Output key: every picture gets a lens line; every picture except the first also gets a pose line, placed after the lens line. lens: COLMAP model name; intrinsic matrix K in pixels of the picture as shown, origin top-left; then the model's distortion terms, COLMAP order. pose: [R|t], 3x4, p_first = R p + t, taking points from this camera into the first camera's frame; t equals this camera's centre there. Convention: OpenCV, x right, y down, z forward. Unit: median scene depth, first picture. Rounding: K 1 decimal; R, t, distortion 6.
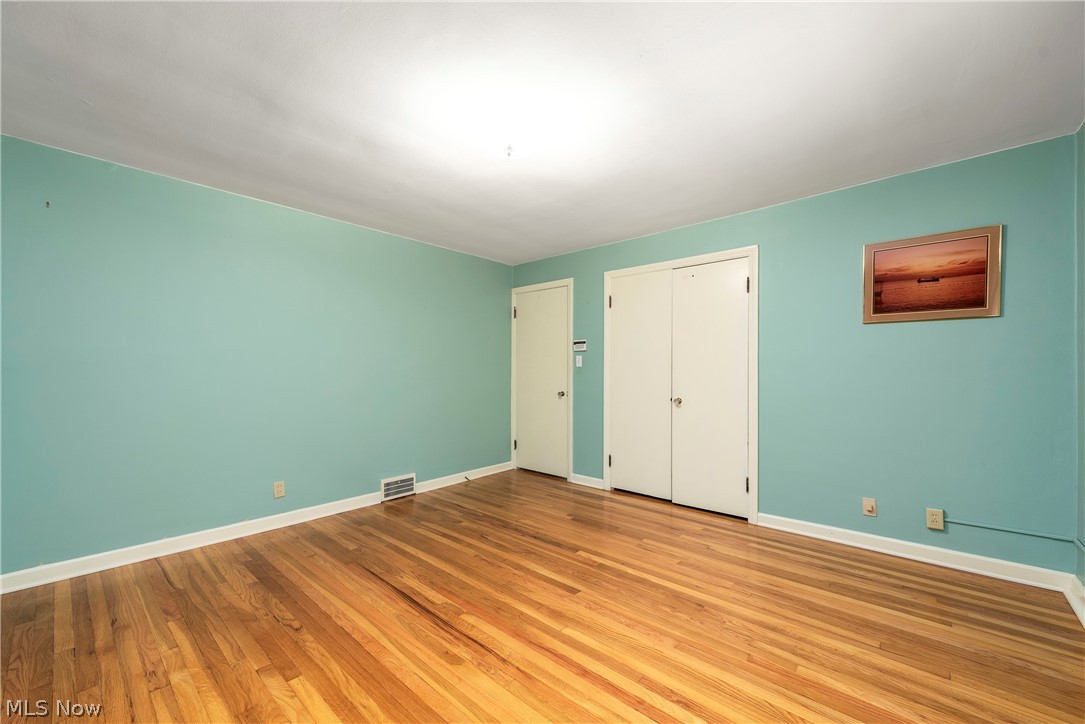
lens RADIAL K [[437.4, 0, 541.6], [0, 437.4, 367.3], [0, 0, 1]] dist [-0.002664, -0.000072]
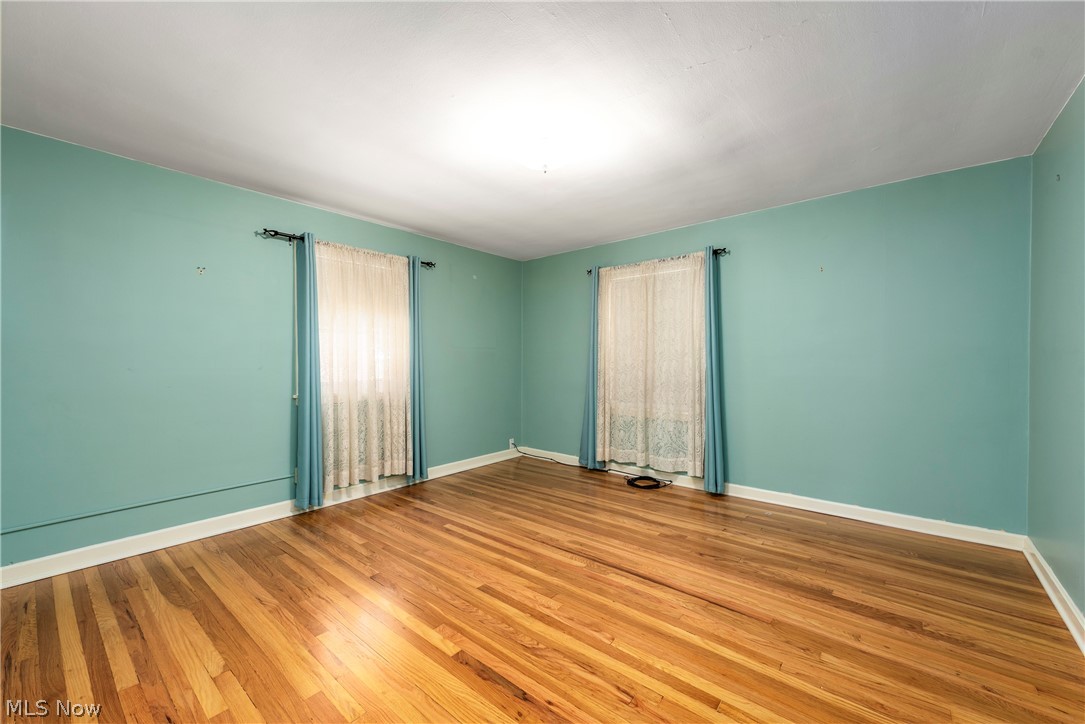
lens RADIAL K [[437.4, 0, 542.8], [0, 437.4, 361.8], [0, 0, 1]] dist [-0.002664, -0.000072]
pose [[-0.999504, 0.004026, -0.031242, -0.030413], [0.003811, 0.999969, 0.006941, -0.001758], [0.031269, 0.006819, -0.999488, 2.129782]]
